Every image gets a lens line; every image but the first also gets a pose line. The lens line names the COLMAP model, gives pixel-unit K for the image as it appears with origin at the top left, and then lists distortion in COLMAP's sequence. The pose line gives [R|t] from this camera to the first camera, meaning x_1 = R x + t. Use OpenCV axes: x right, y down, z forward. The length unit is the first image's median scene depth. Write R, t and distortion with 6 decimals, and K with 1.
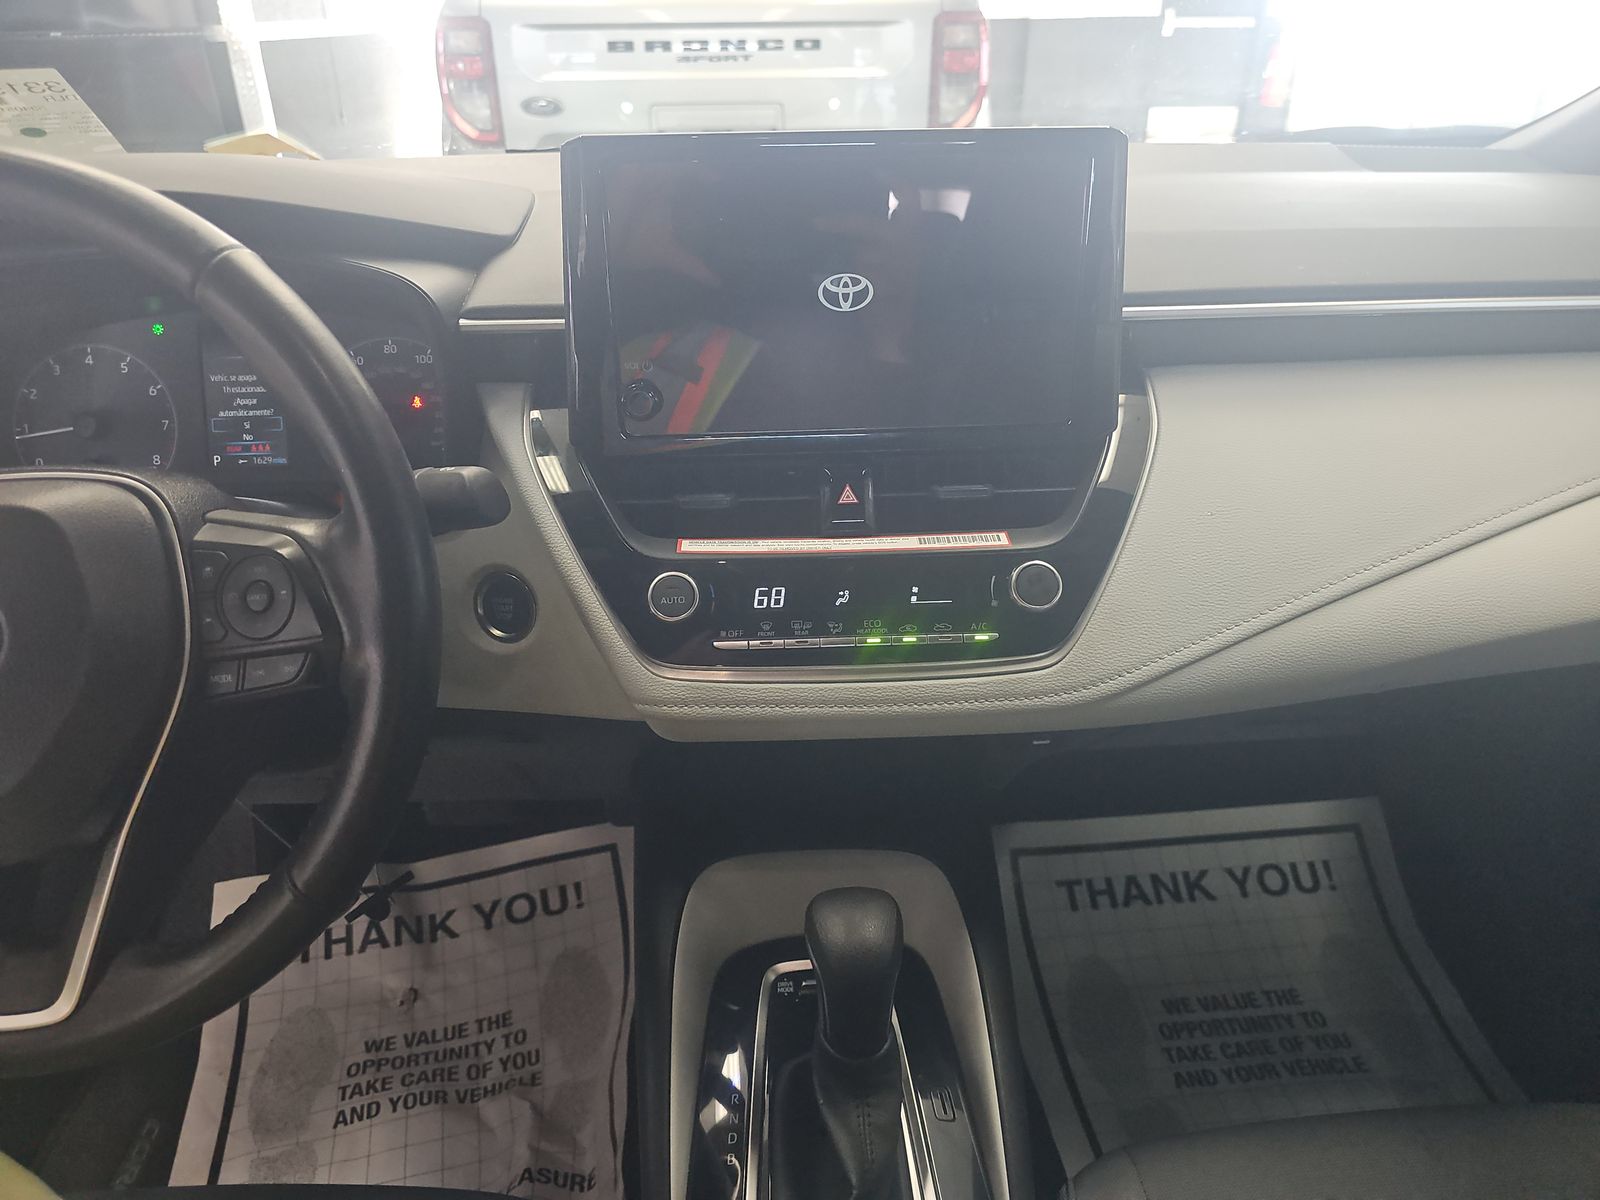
lens RADIAL K [[1034.5, 0, 796.7], [0, 1034.5, 607.4], [0, 0, 1]] dist [-0.003313, -0.004801]
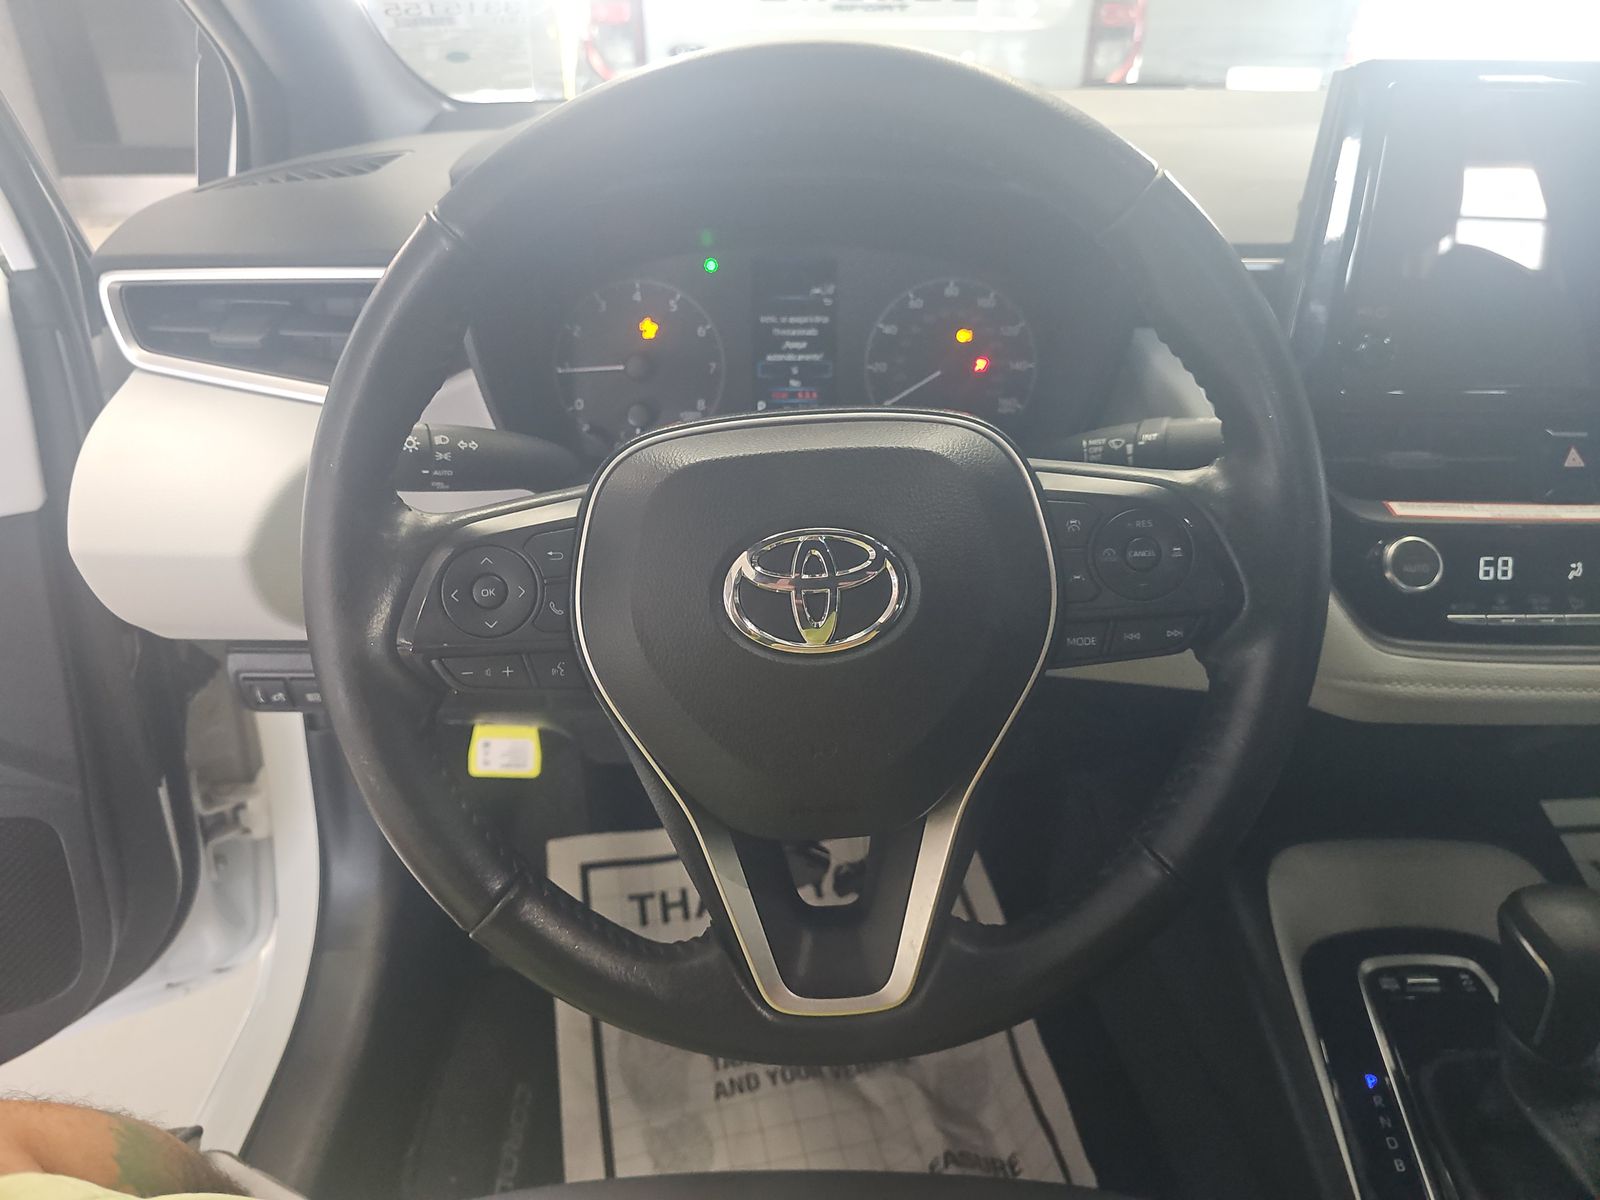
lens RADIAL K [[1032.0, 0, 800.0], [0, 1032.0, 600.0], [0, 0, 1]] dist [0.042943, -0.048212]
pose [[0.998902, 0.029169, -0.036654, -0.488153], [-0.028293, 0.999307, 0.024193, 0.011003], [0.037335, -0.023130, 0.999035, 0.048513]]
